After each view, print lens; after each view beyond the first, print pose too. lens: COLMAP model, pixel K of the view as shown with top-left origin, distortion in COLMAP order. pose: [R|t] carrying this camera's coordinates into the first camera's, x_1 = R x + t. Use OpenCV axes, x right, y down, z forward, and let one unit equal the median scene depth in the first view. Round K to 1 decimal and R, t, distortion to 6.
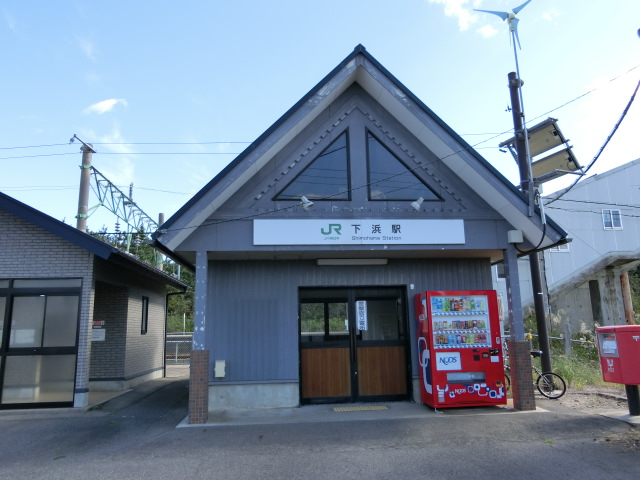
lens RADIAL K [[466.7, 0, 320.0], [0, 466.7, 240.0], [0, 0, 1]] dist [-0.009976, -0.002173]
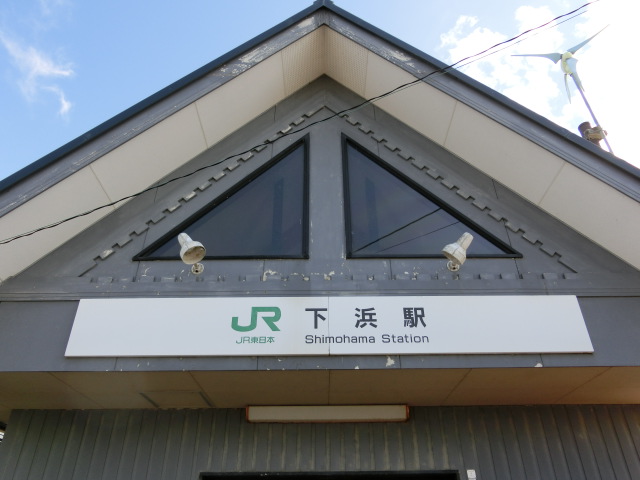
lens RADIAL K [[466.7, 0, 320.0], [0, 466.7, 240.0], [0, 0, 1]] dist [-0.009976, -0.002173]
pose [[0.995770, -0.038818, -0.083273, 0.117235], [0.004081, 0.924153, -0.382002, 0.070828], [0.091785, 0.380046, 0.920402, 0.586537]]
